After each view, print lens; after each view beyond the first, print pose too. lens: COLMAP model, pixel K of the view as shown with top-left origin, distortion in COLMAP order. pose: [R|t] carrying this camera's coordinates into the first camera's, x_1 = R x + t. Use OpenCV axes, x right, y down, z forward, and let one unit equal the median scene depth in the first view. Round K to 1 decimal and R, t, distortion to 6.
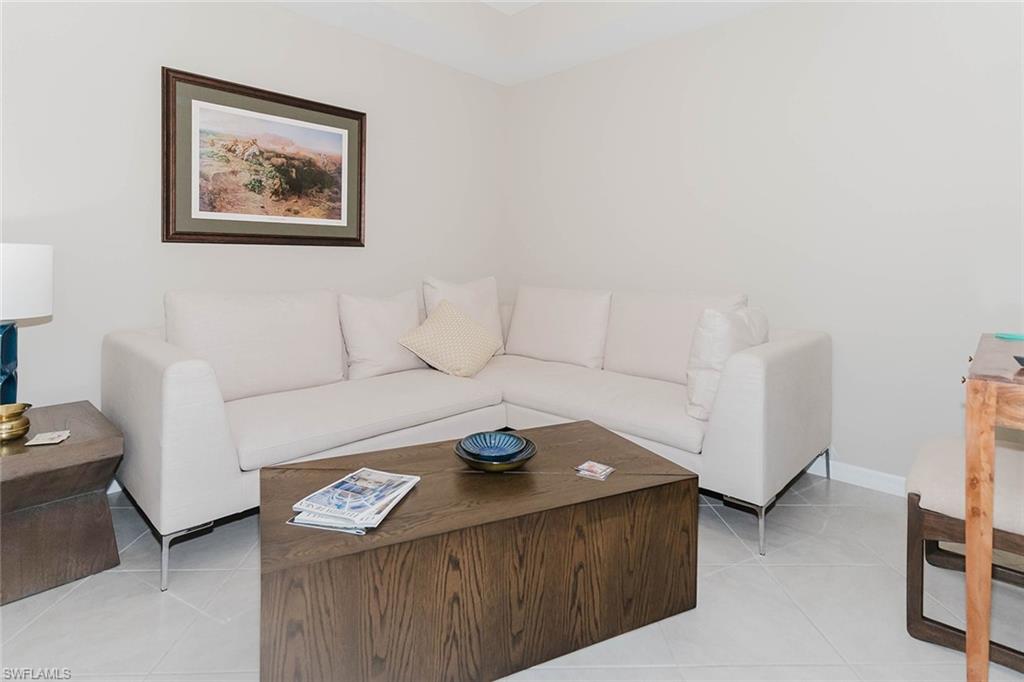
lens RADIAL K [[520.0, 0, 521.2], [0, 520.0, 330.8], [0, 0, 1]] dist [0.001894, -0.000041]
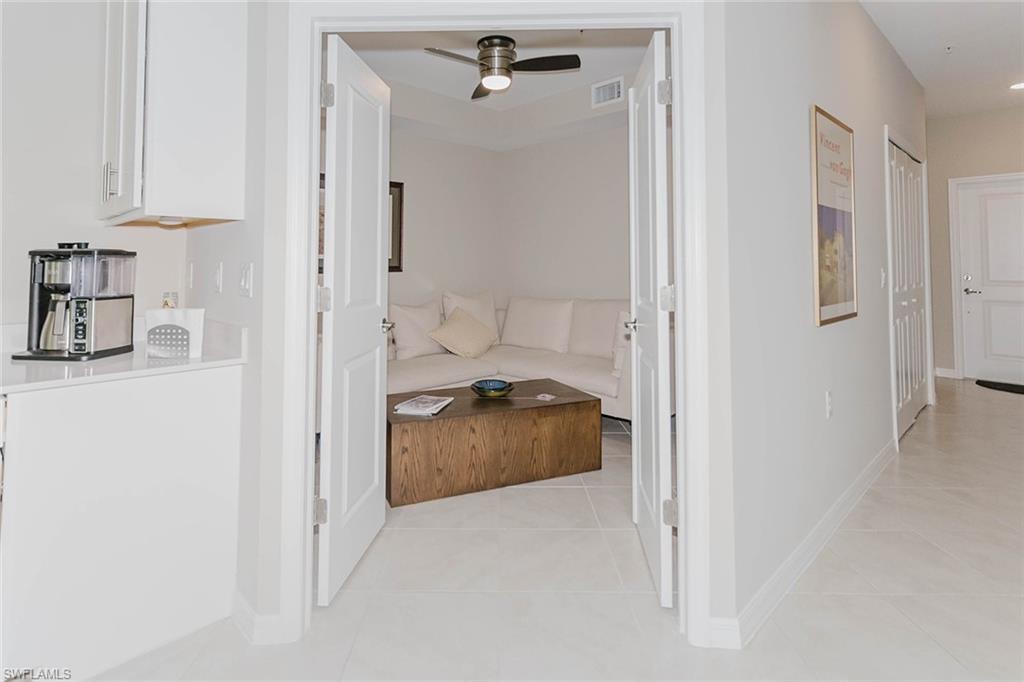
lens RADIAL K [[520.0, 0, 521.2], [0, 520.0, 330.8], [0, 0, 1]] dist [0.001894, -0.000041]
pose [[0.999877, -0.015507, -0.002516, 0.069647], [0.015472, 0.999789, -0.013536, 0.061167], [0.002725, 0.013495, 0.999905, -0.970939]]
